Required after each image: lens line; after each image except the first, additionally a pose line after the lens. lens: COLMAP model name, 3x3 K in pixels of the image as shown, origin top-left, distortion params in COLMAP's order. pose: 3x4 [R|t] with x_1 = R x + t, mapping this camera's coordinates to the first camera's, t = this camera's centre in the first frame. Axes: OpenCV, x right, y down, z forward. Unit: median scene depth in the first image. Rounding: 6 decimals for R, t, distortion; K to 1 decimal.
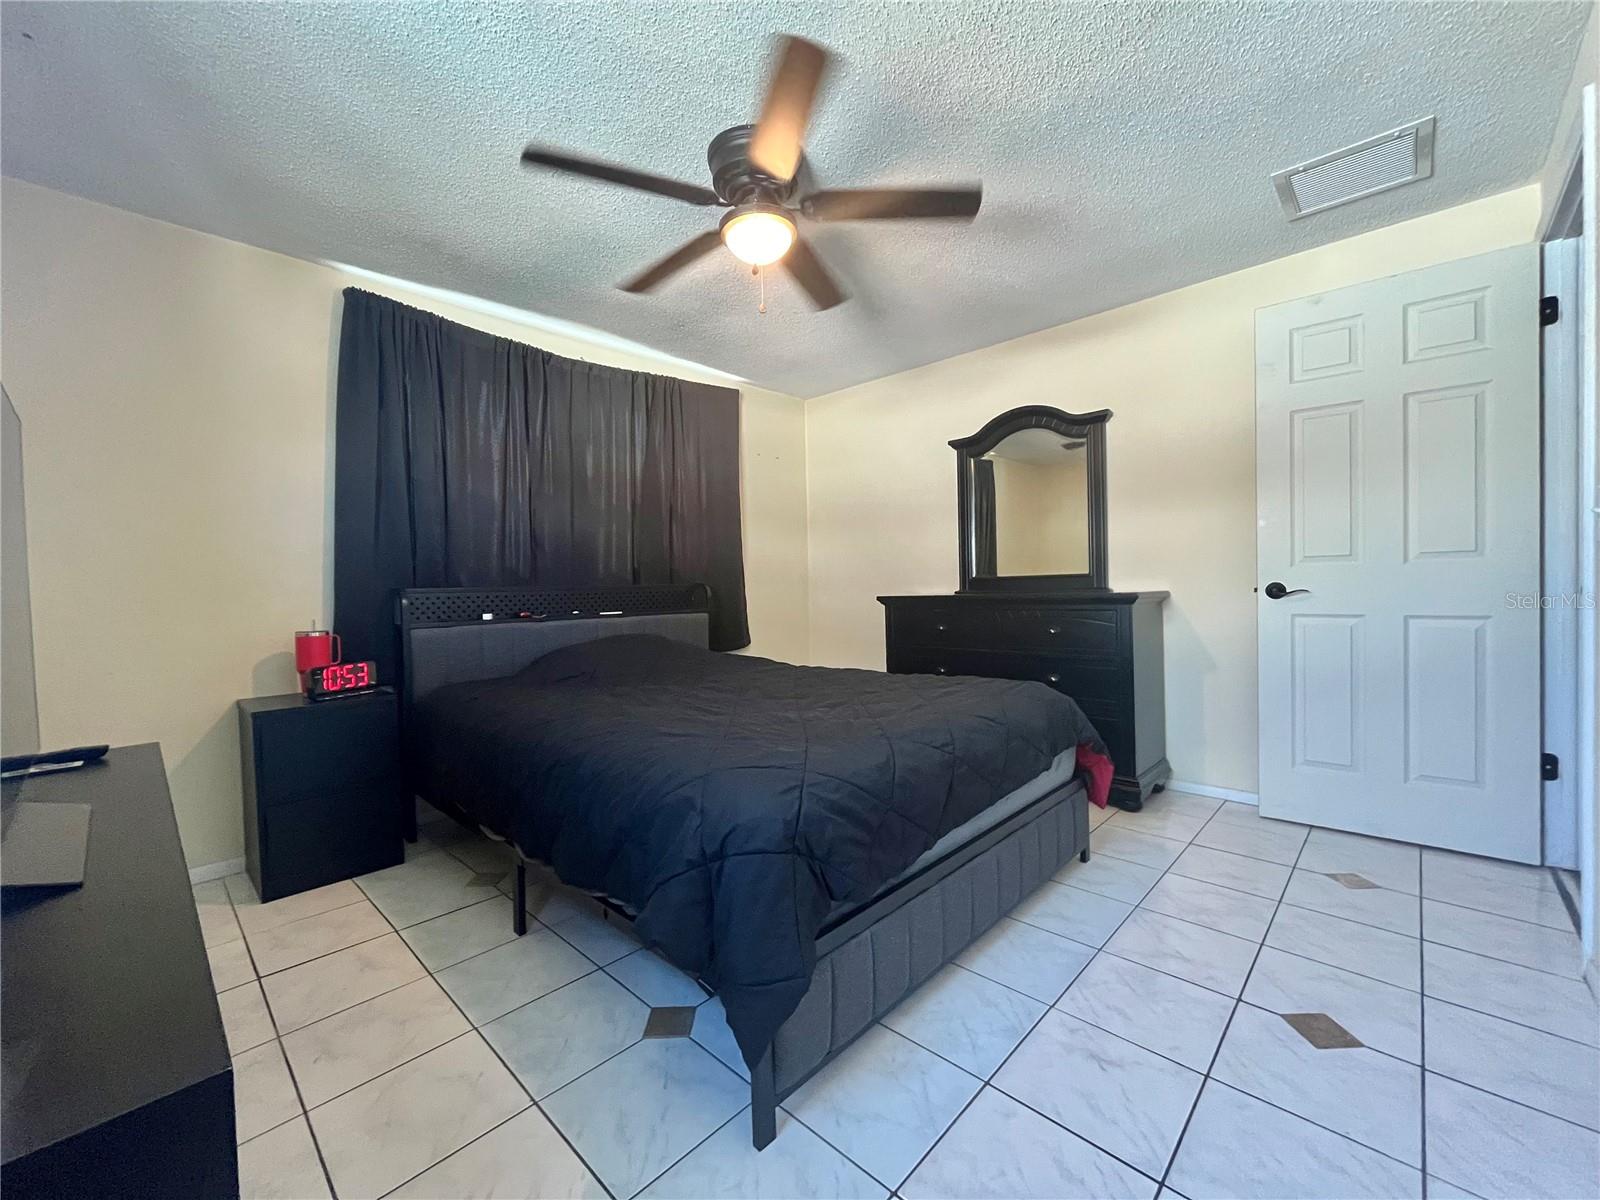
lens RADIAL K [[659.9, 0, 796.6], [0, 659.9, 598.5], [0, 0, 1]] dist [-0.008321, 0.000720]
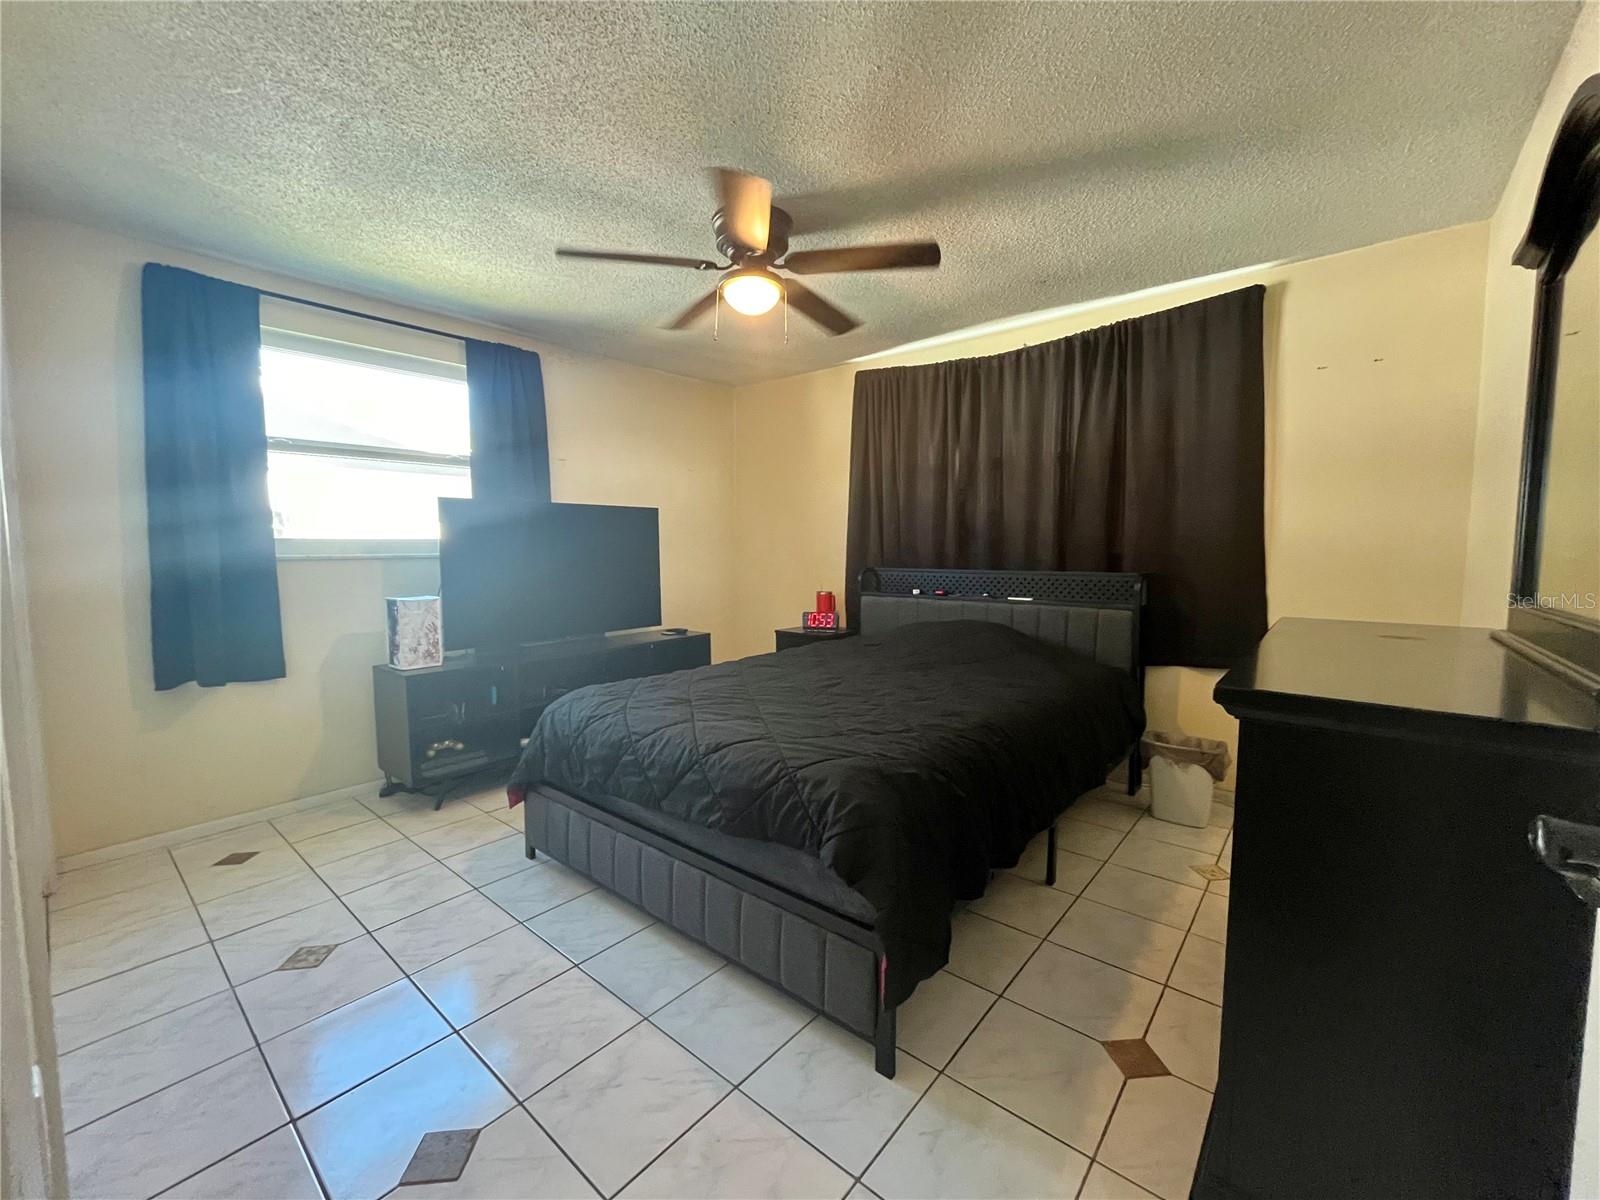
lens RADIAL K [[650.5, 0, 806.0], [0, 650.5, 602.4], [0, 0, 1]] dist [-0.008662, -0.000201]
pose [[0.059420, 0.092946, -0.993897, 0.696843], [-0.025039, 0.995481, 0.091598, -0.055977], [0.997919, 0.019443, 0.061479, 0.625602]]
